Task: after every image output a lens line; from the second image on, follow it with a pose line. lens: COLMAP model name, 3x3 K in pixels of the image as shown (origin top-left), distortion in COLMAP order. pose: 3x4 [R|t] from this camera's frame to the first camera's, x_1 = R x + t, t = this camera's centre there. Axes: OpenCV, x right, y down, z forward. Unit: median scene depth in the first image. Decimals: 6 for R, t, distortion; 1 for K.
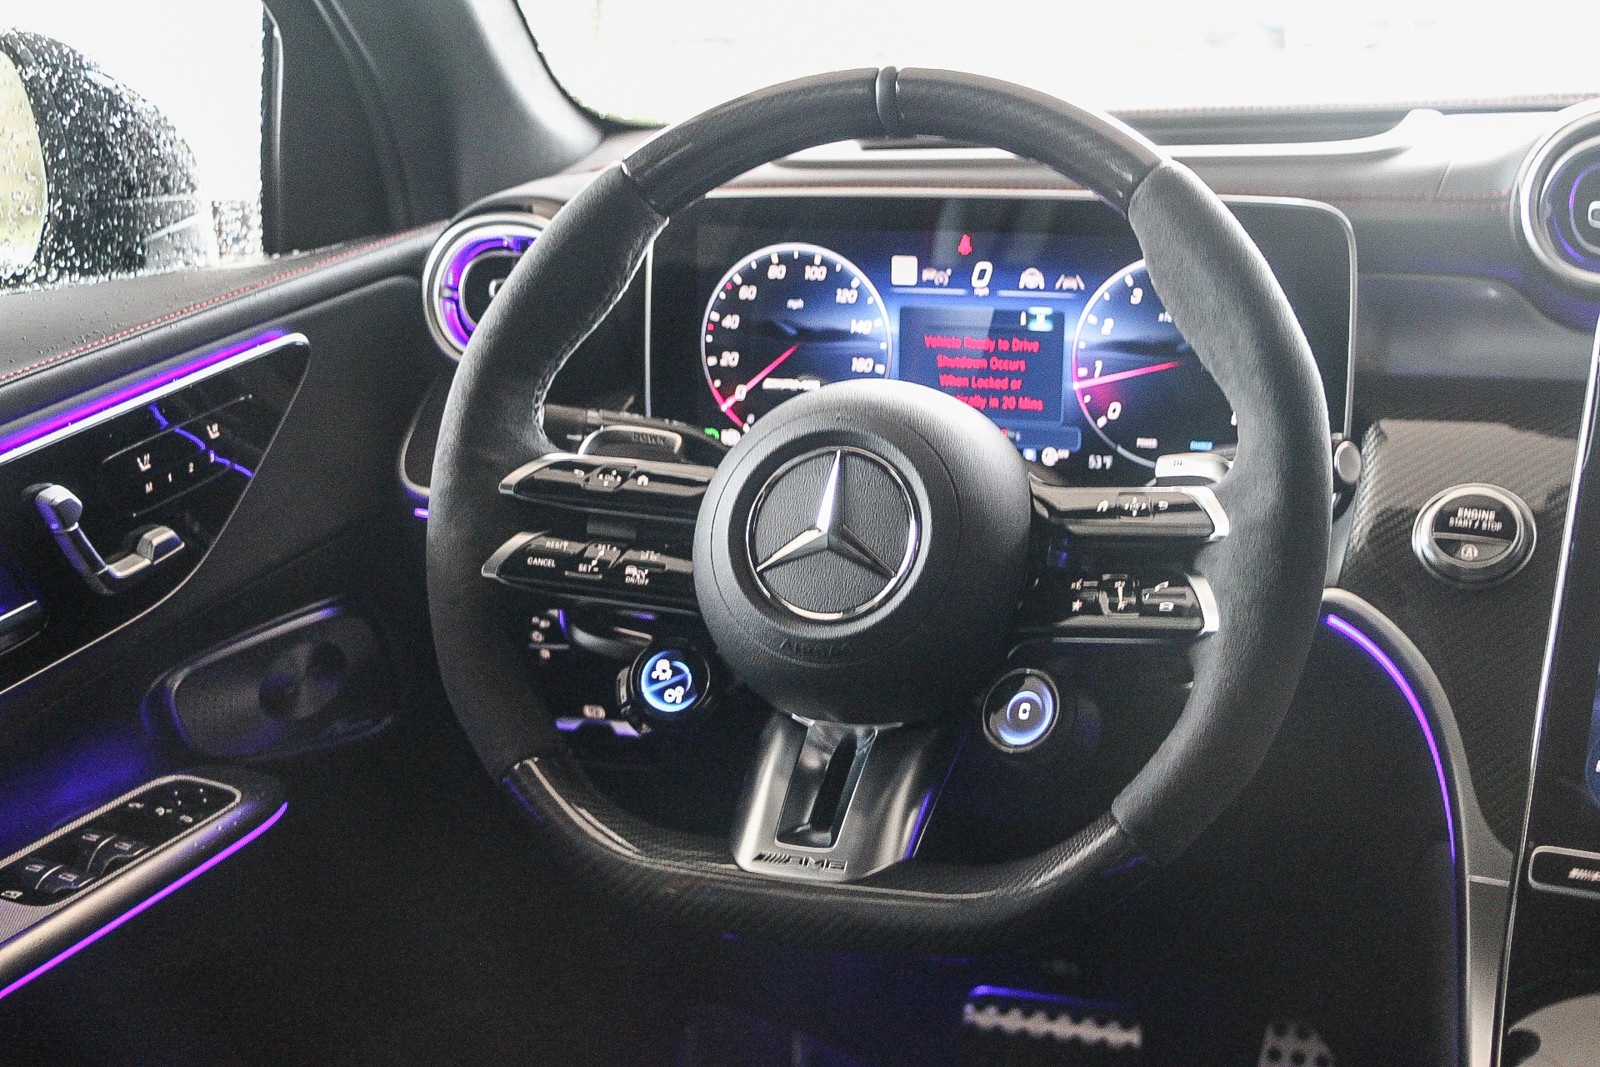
lens RADIAL K [[2085.4, 0, 836.8], [0, 2085.4, 540.3], [0, 0, 1]] dist [0.038418, 0.033131]
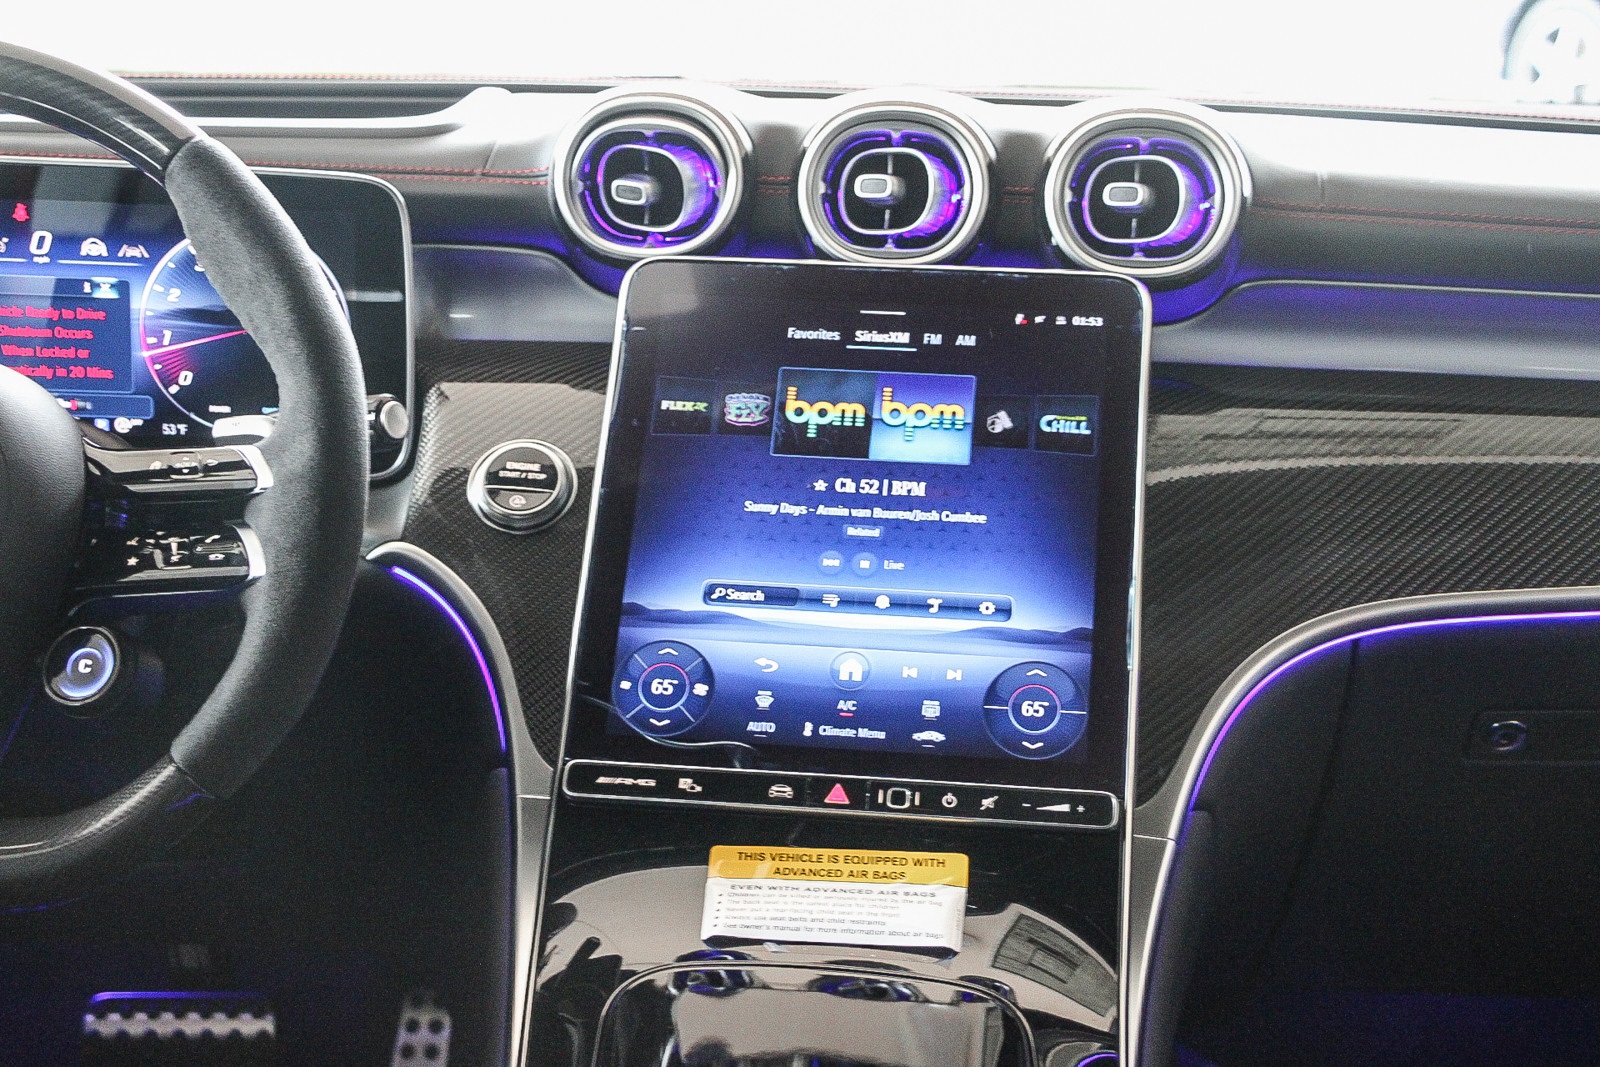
lens RADIAL K [[2375.0, 0, 800.4], [0, 2375.0, 555.6], [0, 0, 1]] dist [-0.027899, 0.591746]
pose [[0.944903, -0.043299, 0.324475, 0.040017], [0.042124, 0.999056, 0.010647, 0.026435], [-0.324630, 0.003608, 0.945834, -0.205783]]
